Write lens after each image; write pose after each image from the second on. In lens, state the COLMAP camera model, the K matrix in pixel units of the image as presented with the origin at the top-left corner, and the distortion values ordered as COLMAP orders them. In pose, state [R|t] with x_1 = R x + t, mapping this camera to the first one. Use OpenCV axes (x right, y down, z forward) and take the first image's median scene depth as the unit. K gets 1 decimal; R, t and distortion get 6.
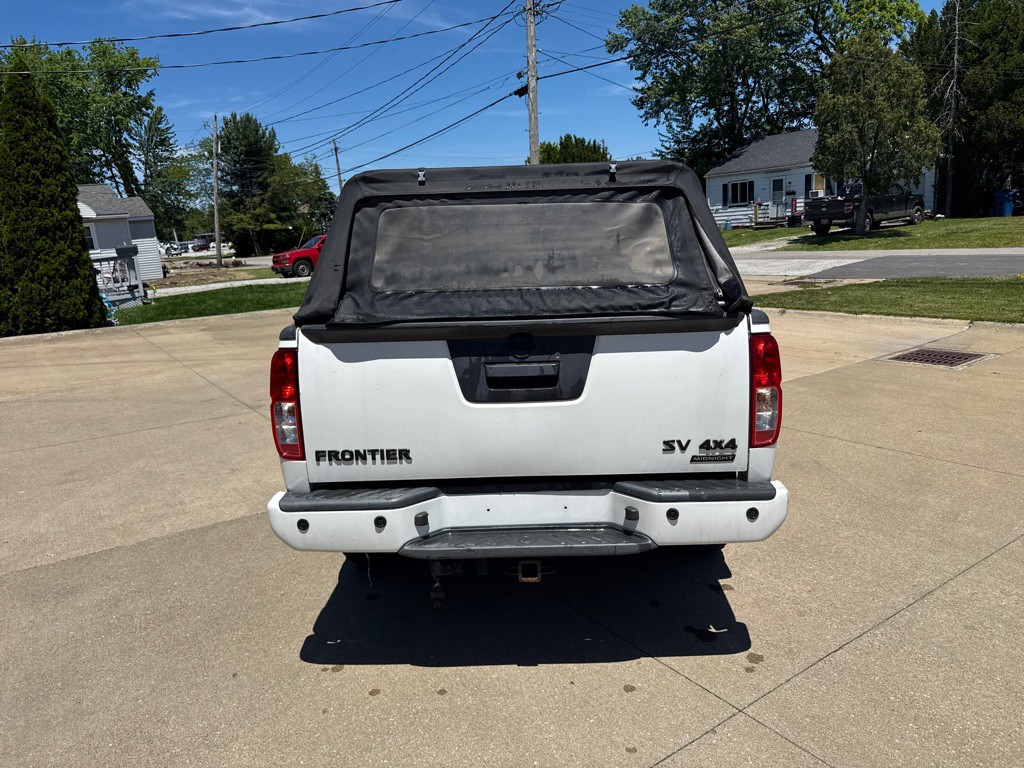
lens RADIAL K [[717.8, 0, 519.2], [0, 717.8, 382.8], [0, 0, 1]] dist [0.047930, -0.060932]
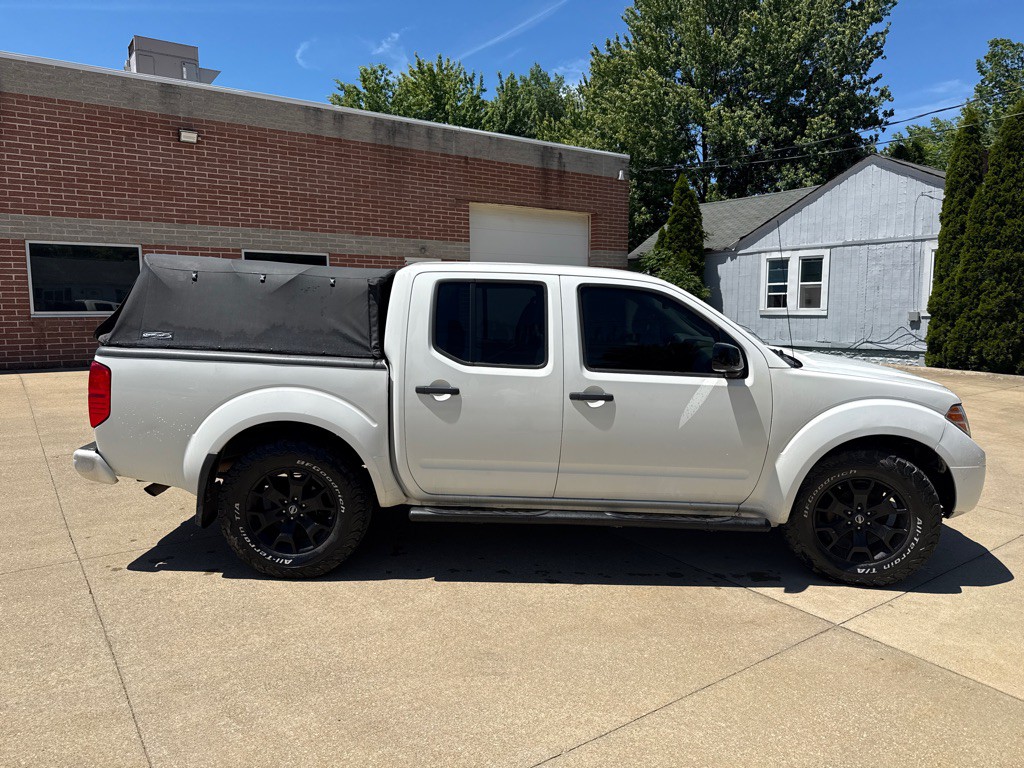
lens RADIAL K [[723.1, 0, 516.9], [0, 723.1, 389.6], [0, 0, 1]] dist [0.044146, -0.060634]
pose [[0.015319, 0.185972, -0.982436, 0.130960], [-0.214237, 0.960343, 0.178450, -0.033171], [0.976662, 0.207740, 0.054554, 0.121109]]
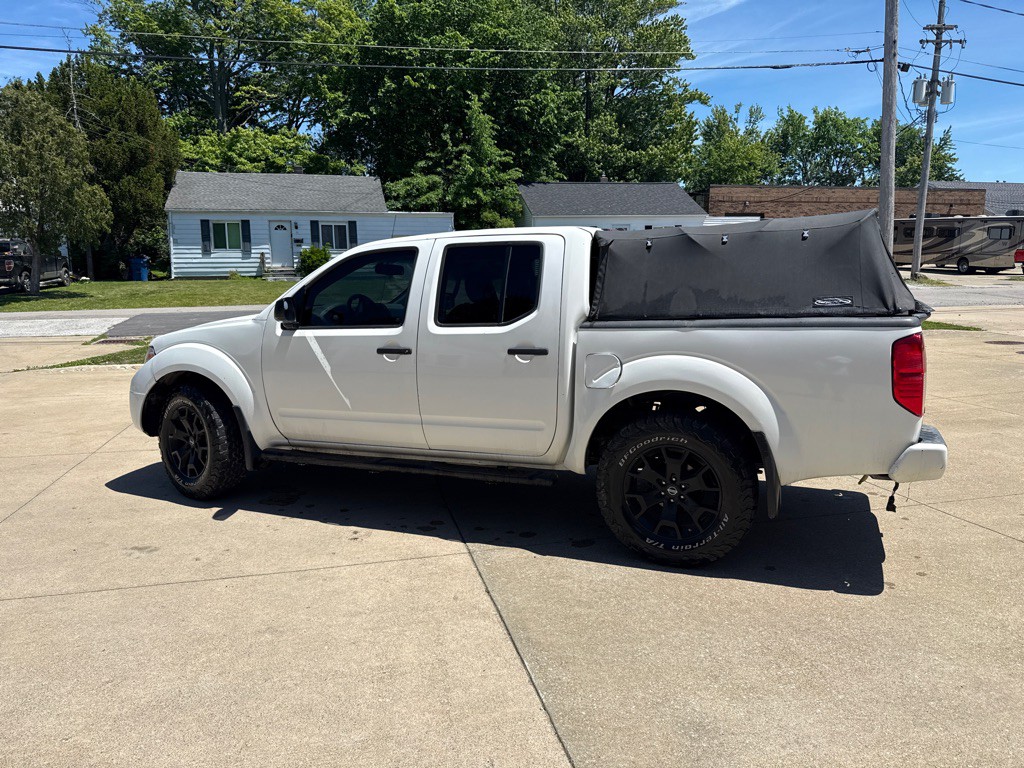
lens RADIAL K [[717.8, 0, 519.2], [0, 717.8, 382.8], [0, 0, 1]] dist [0.047930, -0.060932]
pose [[0.362865, -0.099757, 0.926487, -0.121931], [0.183618, 0.982414, 0.033864, -0.009165], [-0.913572, 0.157831, 0.374801, 0.078418]]
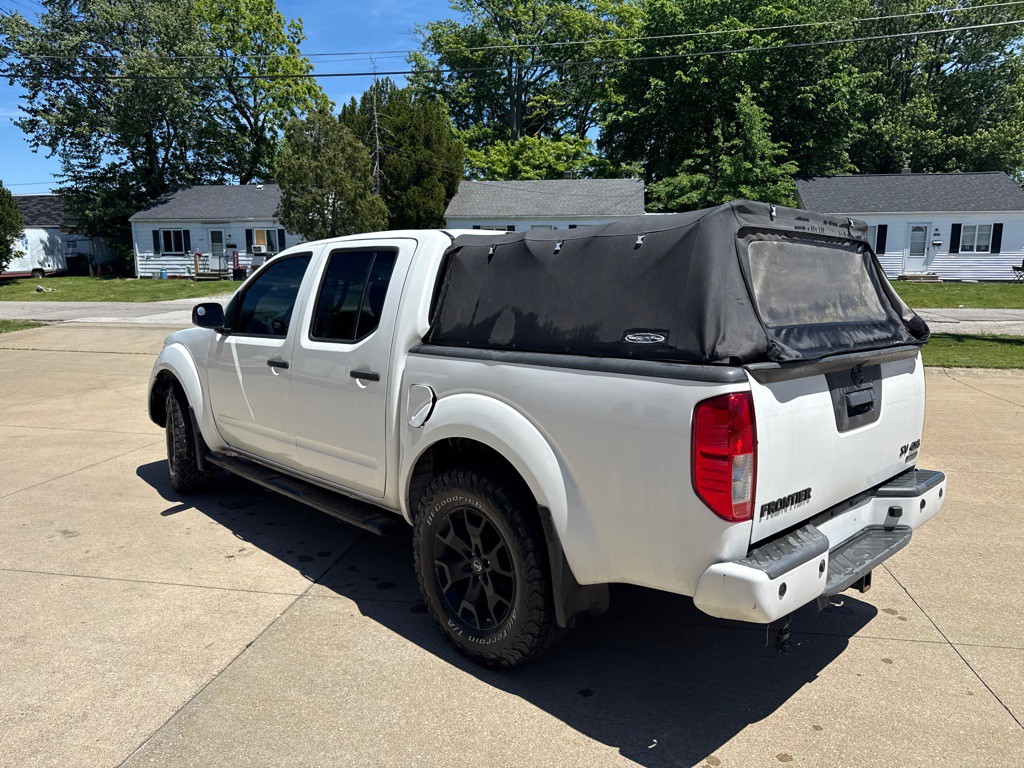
lens RADIAL K [[723.1, 0, 516.9], [0, 723.1, 389.6], [0, 0, 1]] dist [0.044146, -0.060634]
pose [[0.699481, -0.061266, 0.712020, -0.074609], [0.107261, 0.994033, -0.019839, -0.004170], [-0.706556, 0.090249, 0.701879, 0.037775]]
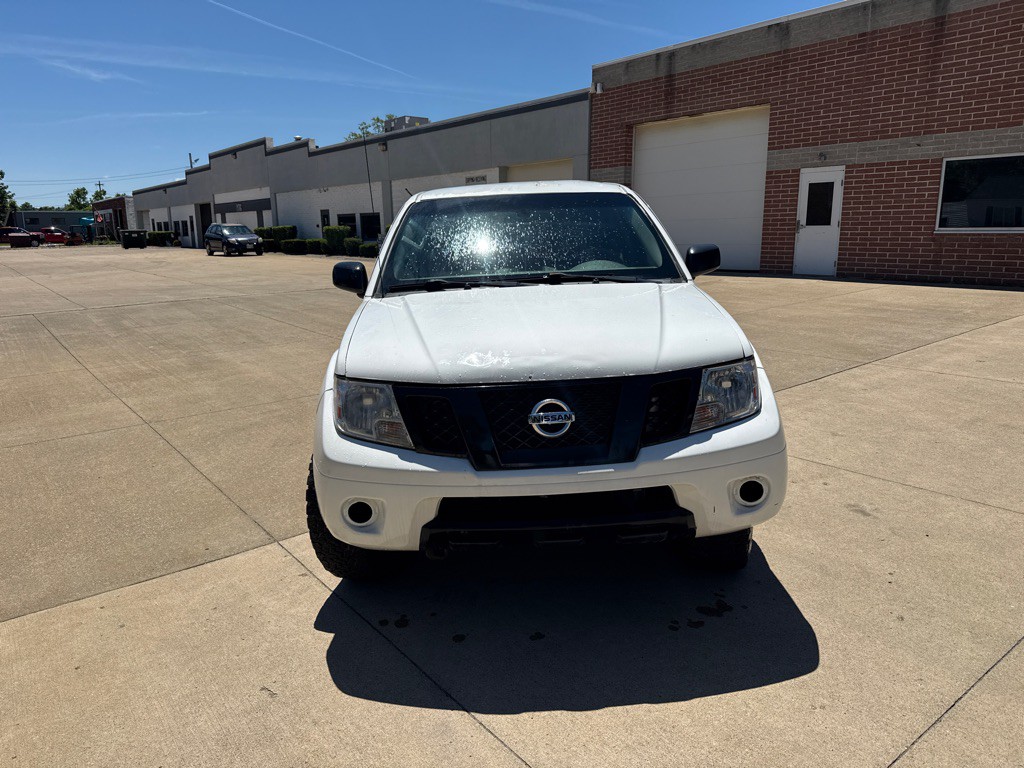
lens RADIAL K [[724.5, 0, 516.2], [0, 724.5, 396.1], [0, 0, 1]] dist [-0.000678, -0.007965]
pose [[-0.995390, 0.092506, -0.025311, 0.007778], [0.072696, 0.899890, 0.430015, -0.053614], [0.062556, 0.426193, -0.902467, 0.260514]]
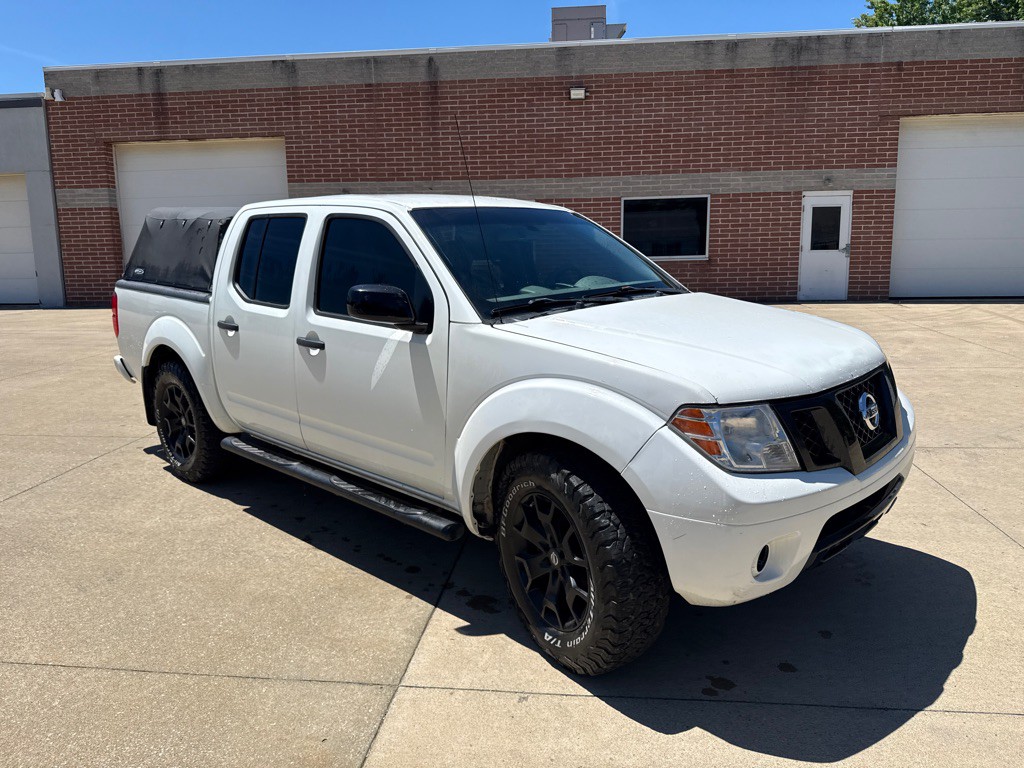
lens RADIAL K [[721.7, 0, 535.1], [0, 721.7, 387.5], [0, 0, 1]] dist [-0.003179, -0.010248]
pose [[-0.663671, 0.211464, -0.717512, 0.075425], [-0.099328, 0.925802, 0.364726, -0.047374], [0.741400, 0.313327, -0.593424, 0.217615]]
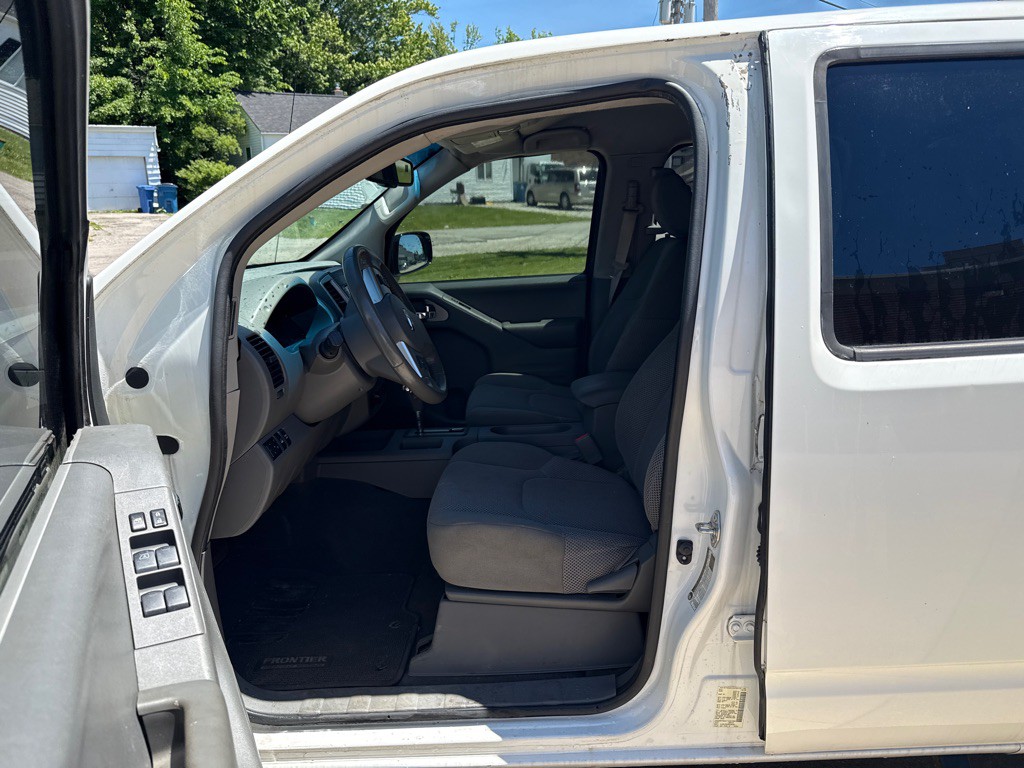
lens RADIAL K [[724.5, 0, 516.2], [0, 724.5, 396.1], [0, 0, 1]] dist [-0.000678, -0.007965]
pose [[-0.002319, -0.220248, 0.975441, -0.047756], [0.223249, 0.950711, 0.215195, -0.024791], [-0.974759, 0.218265, 0.046966, 0.137552]]
